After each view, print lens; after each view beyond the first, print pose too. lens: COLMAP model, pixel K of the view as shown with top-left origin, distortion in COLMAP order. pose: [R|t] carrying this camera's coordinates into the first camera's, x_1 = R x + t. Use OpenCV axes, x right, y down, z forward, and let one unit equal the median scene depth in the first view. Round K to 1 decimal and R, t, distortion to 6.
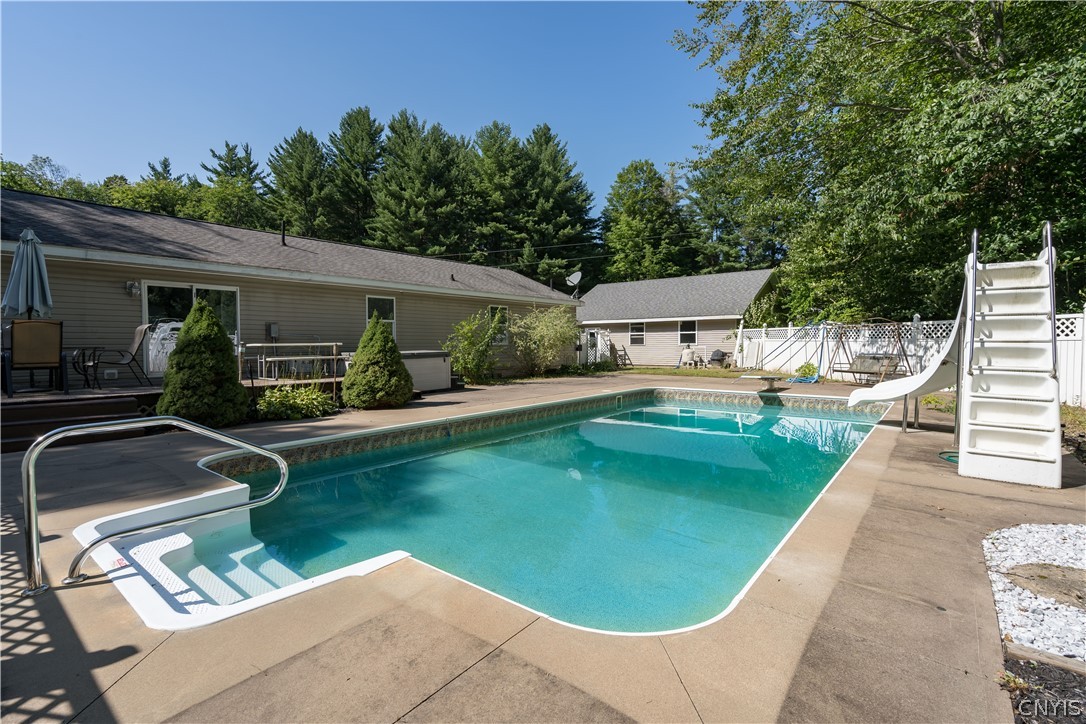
lens RADIAL K [[498.3, 0, 543.6], [0, 498.3, 359.4], [0, 0, 1]] dist [0.002546, 0.000795]
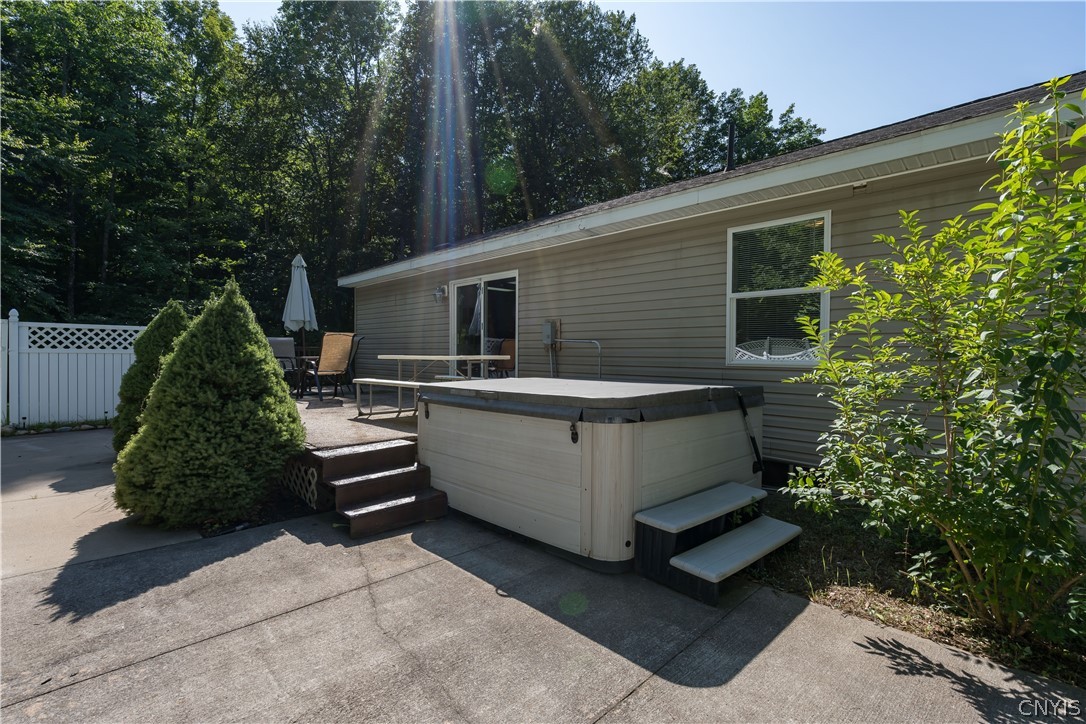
lens RADIAL K [[498.3, 0, 543.1], [0, 498.3, 358.7], [0, 0, 1]] dist [0.002546, 0.000795]
pose [[-0.130454, 0.013373, -0.991364, 0.034484], [-0.041601, 0.998955, 0.018950, -0.038450], [0.990581, 0.043714, -0.129761, 1.045142]]
